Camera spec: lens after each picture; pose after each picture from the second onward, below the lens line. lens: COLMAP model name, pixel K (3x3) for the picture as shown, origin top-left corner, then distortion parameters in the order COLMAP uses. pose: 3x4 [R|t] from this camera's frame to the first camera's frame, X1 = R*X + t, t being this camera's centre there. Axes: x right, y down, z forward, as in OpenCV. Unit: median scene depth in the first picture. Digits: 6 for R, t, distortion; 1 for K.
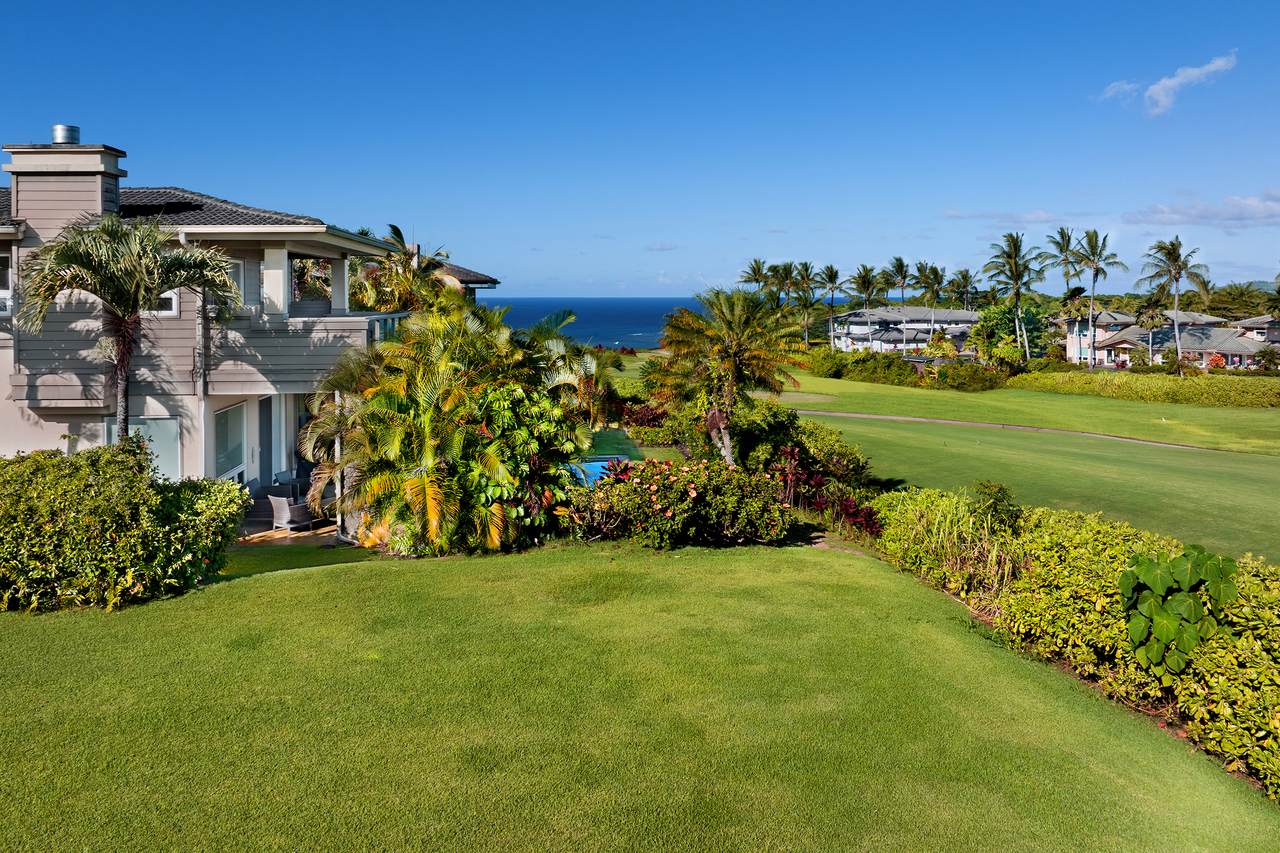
lens RADIAL K [[888.4, 0, 647.5], [0, 888.4, 427.4], [0, 0, 1]] dist [0.003980, 0.000079]
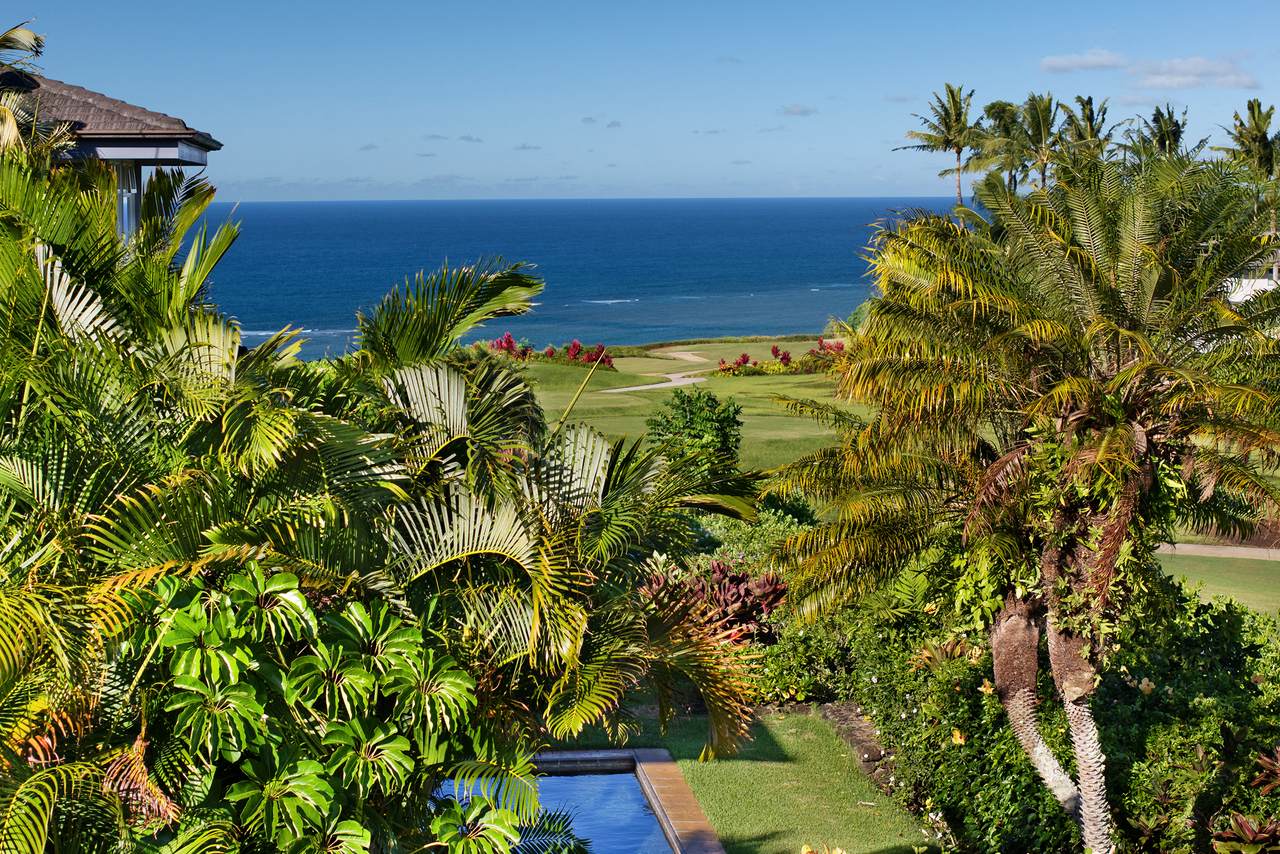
lens RADIAL K [[2567.7, 0, 638.7], [0, 2567.7, 426.4], [0, 0, 1]] dist [-0.144549, 0.000000]
pose [[0.999981, -0.006205, 0.000130, -0.049765], [0.006203, 0.998460, -0.055121, -0.045932], [0.000212, 0.055120, 0.998480, 0.310231]]
